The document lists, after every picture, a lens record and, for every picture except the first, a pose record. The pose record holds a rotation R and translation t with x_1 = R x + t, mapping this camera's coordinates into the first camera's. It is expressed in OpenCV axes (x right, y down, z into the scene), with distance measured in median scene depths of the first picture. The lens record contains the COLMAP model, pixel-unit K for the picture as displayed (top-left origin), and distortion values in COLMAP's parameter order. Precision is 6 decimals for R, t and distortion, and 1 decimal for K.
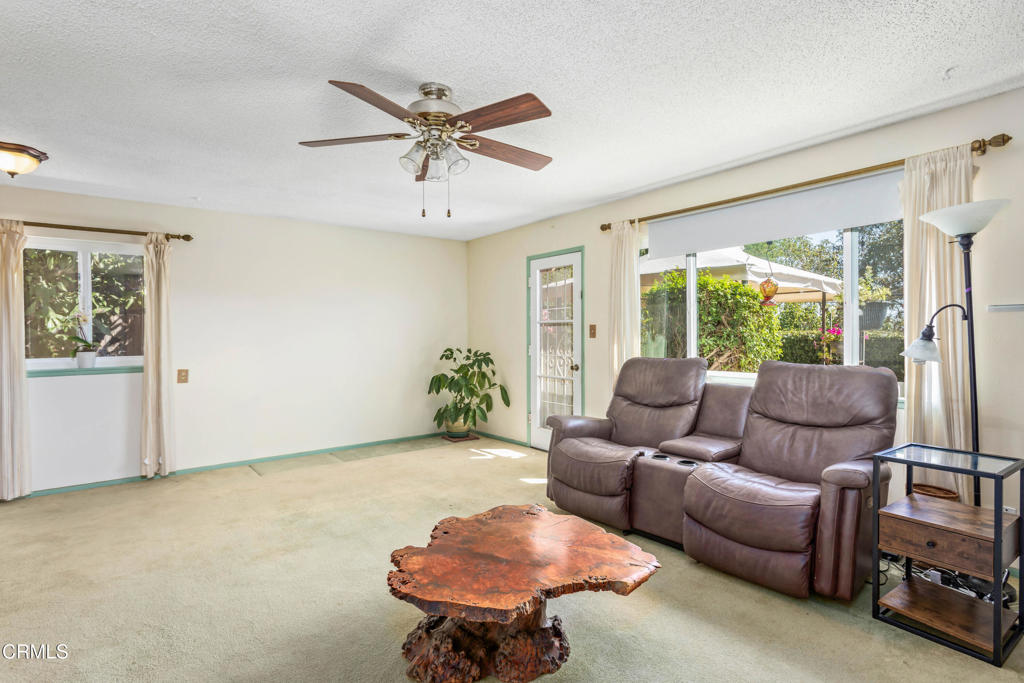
lens RADIAL K [[493.5, 0, 508.7], [0, 493.5, 331.4], [0, 0, 1]] dist [-0.000312, 0.000429]
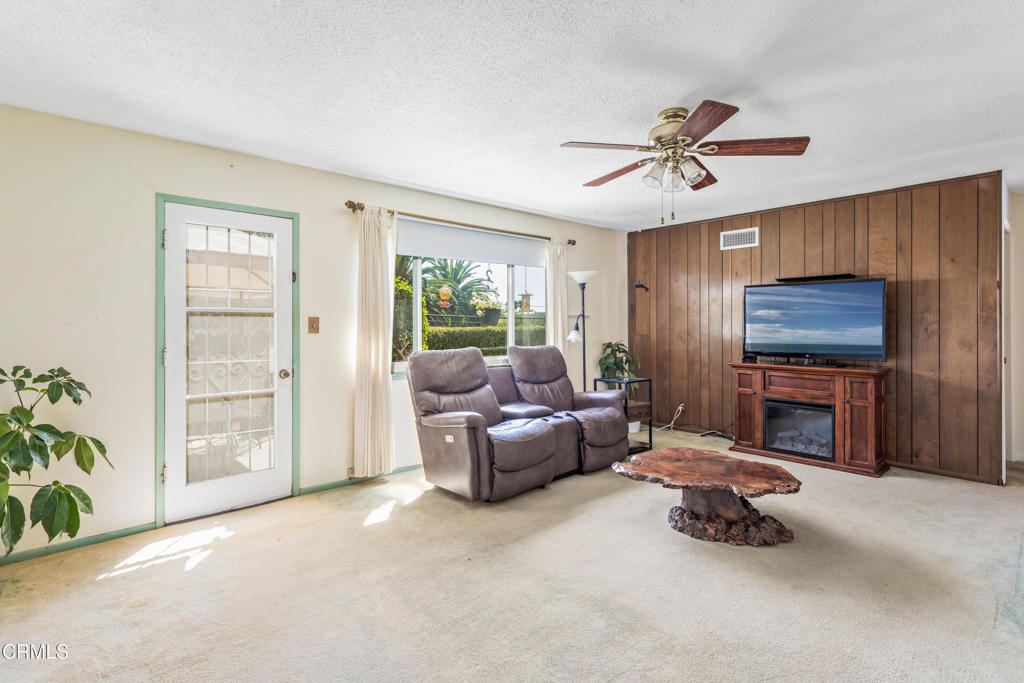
lens RADIAL K [[493.5, 0, 508.7], [0, 493.5, 331.4], [0, 0, 1]] dist [-0.000312, 0.000429]
pose [[-0.046019, -0.011050, 0.998879, -0.842056], [-0.007533, 0.999914, 0.010714, -0.001264], [-0.998912, -0.007032, -0.046098, 0.944412]]
